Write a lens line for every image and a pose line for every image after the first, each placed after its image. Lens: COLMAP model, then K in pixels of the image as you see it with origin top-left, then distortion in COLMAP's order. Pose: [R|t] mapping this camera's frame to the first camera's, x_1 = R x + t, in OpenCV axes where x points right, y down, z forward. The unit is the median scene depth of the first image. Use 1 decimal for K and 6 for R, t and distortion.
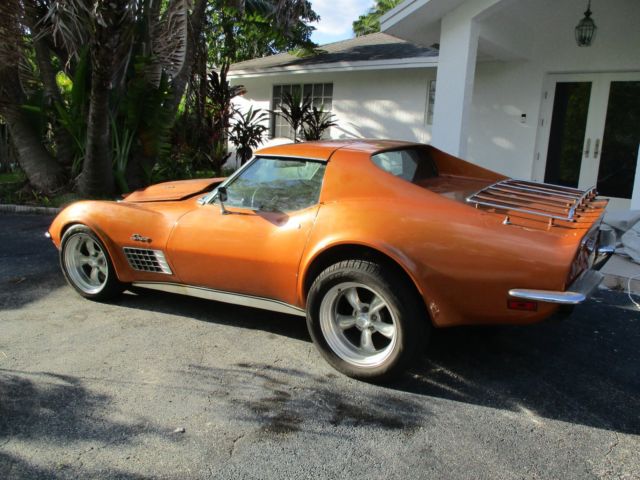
lens RADIAL K [[556.1, 0, 320.0], [0, 556.1, 240.0], [0, 0, 1]] dist [-0.031238, 0.000848]
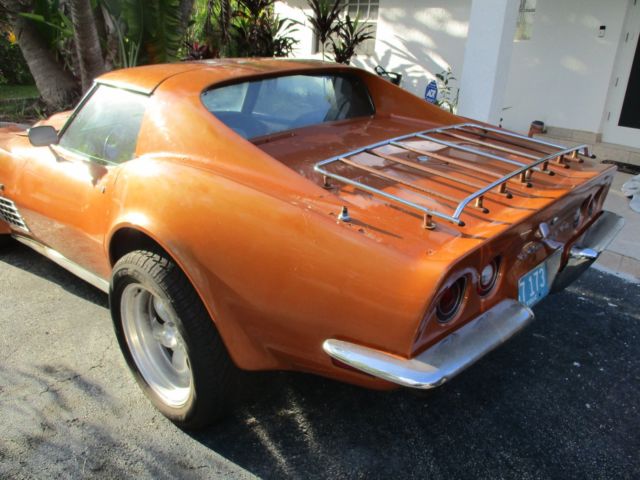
lens RADIAL K [[549.9, 0, 320.0], [0, 549.9, 240.0], [0, 0, 1]] dist [-0.017770, -0.000994]
pose [[0.983024, 0.070115, -0.169551, 0.237297], [-0.044173, 0.987362, 0.152202, -0.054401], [0.178080, -0.142129, 0.973698, 0.256636]]
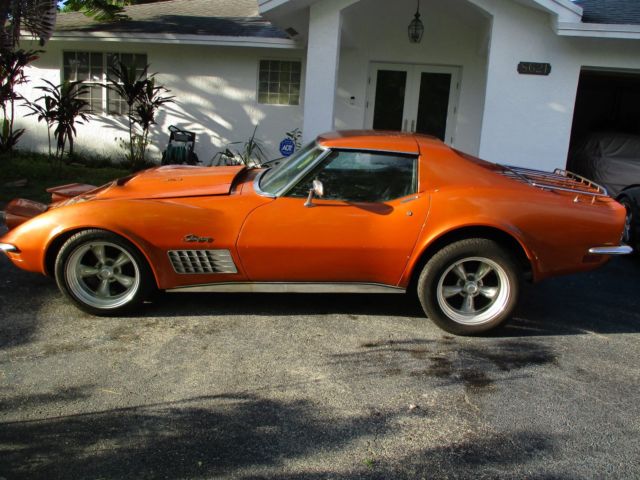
lens RADIAL K [[565.6, 0, 315.1], [0, 565.6, 240.7], [0, 0, 1]] dist [-0.037599, -0.004397]
pose [[0.853575, -0.100202, 0.511242, -0.582690], [0.071477, 0.994574, 0.075593, -0.051874], [-0.516043, -0.027982, 0.856106, 0.087381]]
